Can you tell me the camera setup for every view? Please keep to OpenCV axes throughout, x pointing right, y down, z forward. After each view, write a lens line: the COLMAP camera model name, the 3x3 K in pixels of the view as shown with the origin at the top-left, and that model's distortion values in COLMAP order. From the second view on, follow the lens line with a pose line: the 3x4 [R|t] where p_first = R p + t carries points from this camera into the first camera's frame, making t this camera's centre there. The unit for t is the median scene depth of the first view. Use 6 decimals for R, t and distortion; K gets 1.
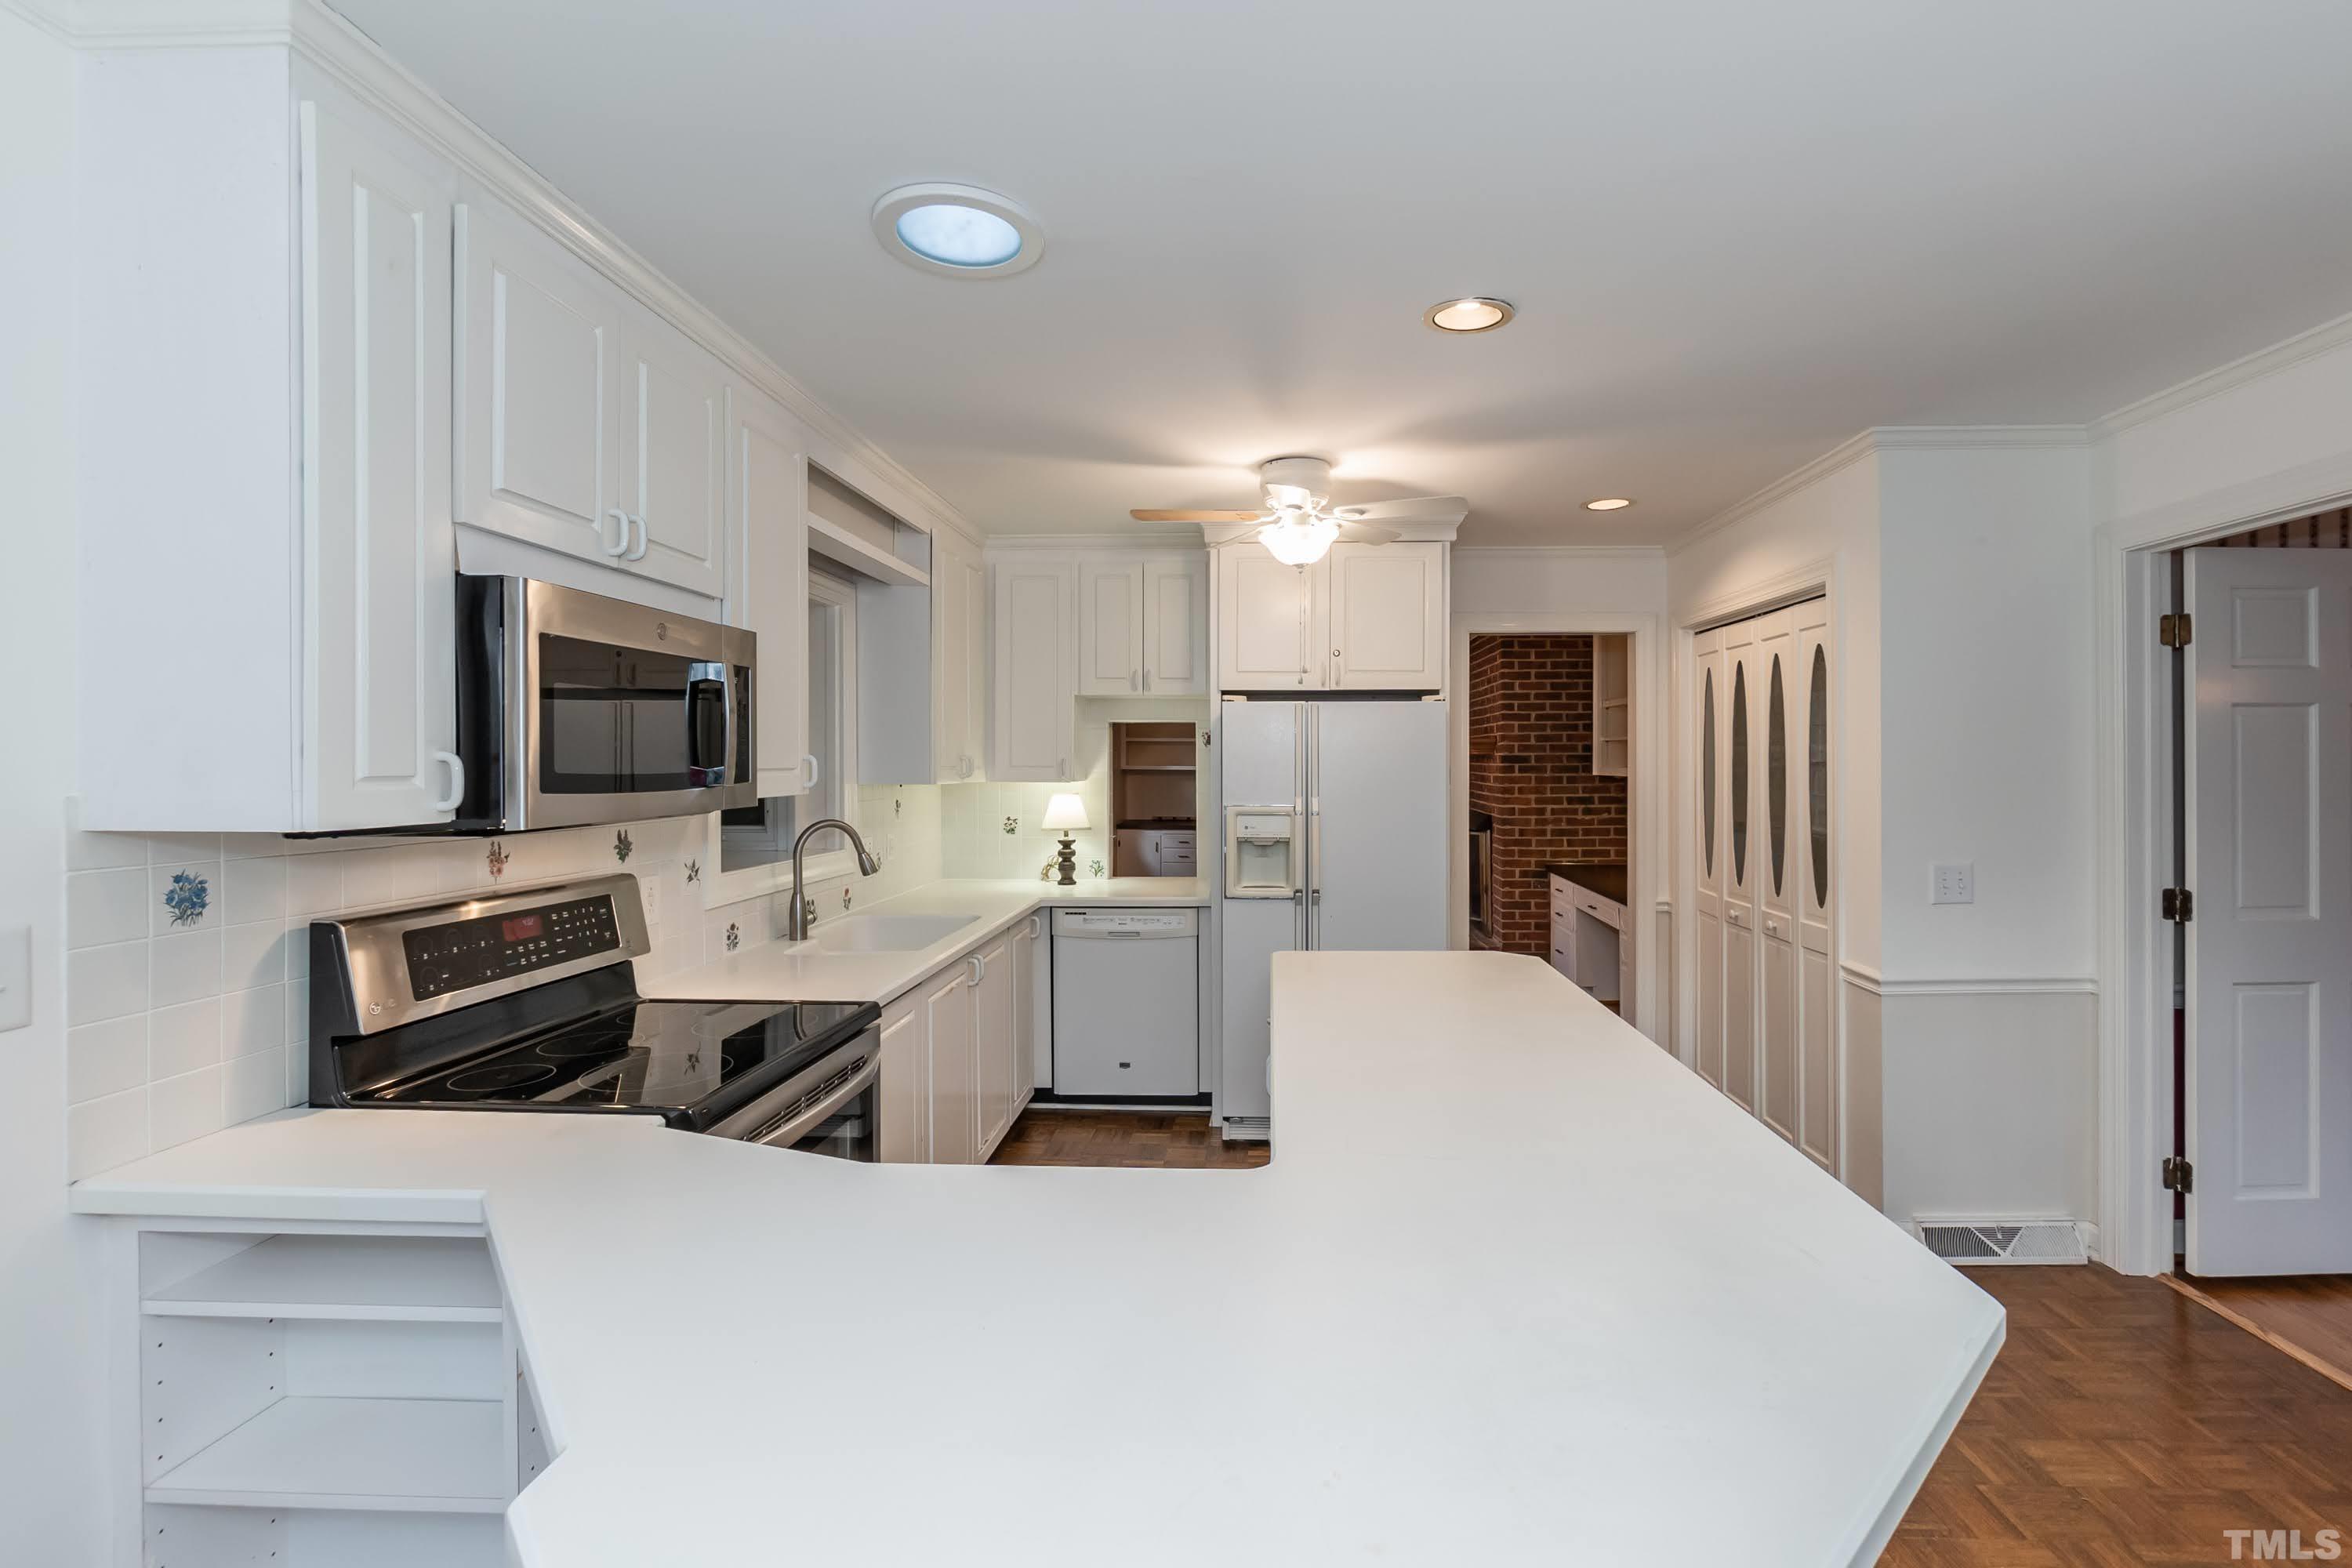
lens RADIAL K [[1031.3, 0, 1239.5], [0, 1031.3, 773.1], [0, 0, 1]] dist [-0.011822, 0.000066]
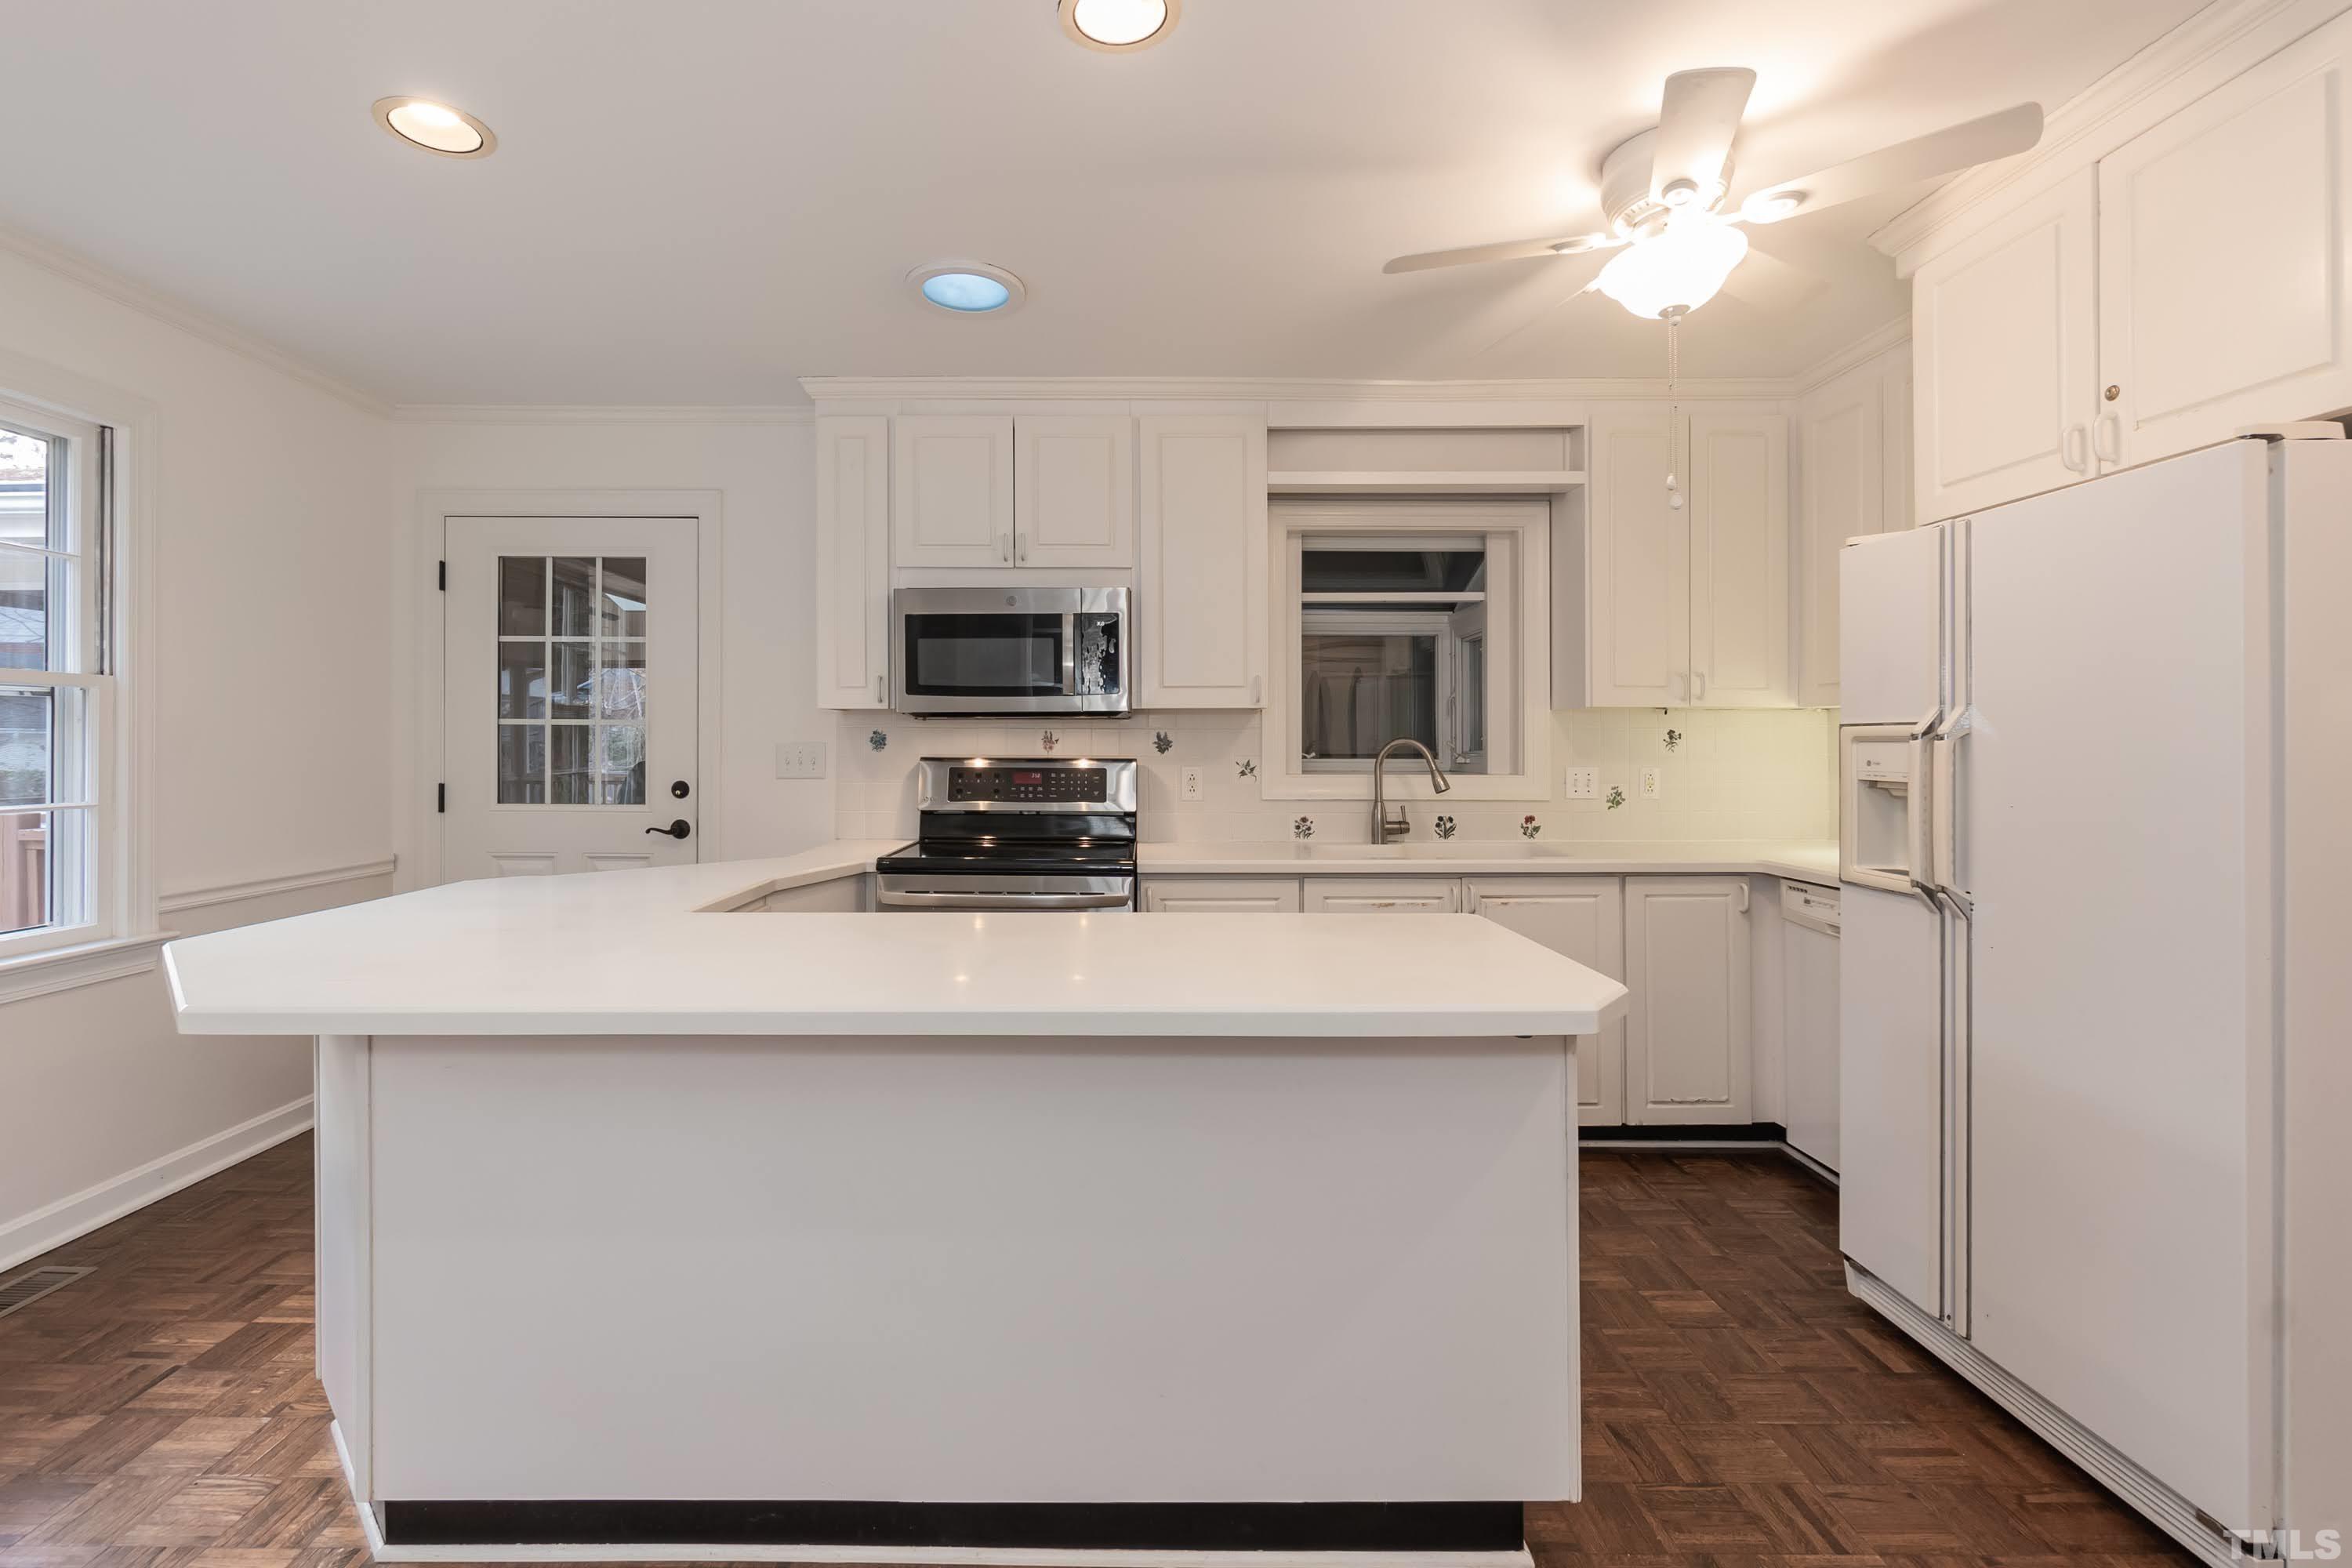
lens RADIAL K [[1019.3, 0, 1168.0], [0, 1019.3, 769.6], [0, 0, 1]] dist [-0.007375, 0.000407]
pose [[0.046922, 0.023532, -0.998621, 0.541136], [-0.010604, 0.999678, 0.023058, 0.046848], [0.998842, 0.009508, 0.047157, 0.580295]]
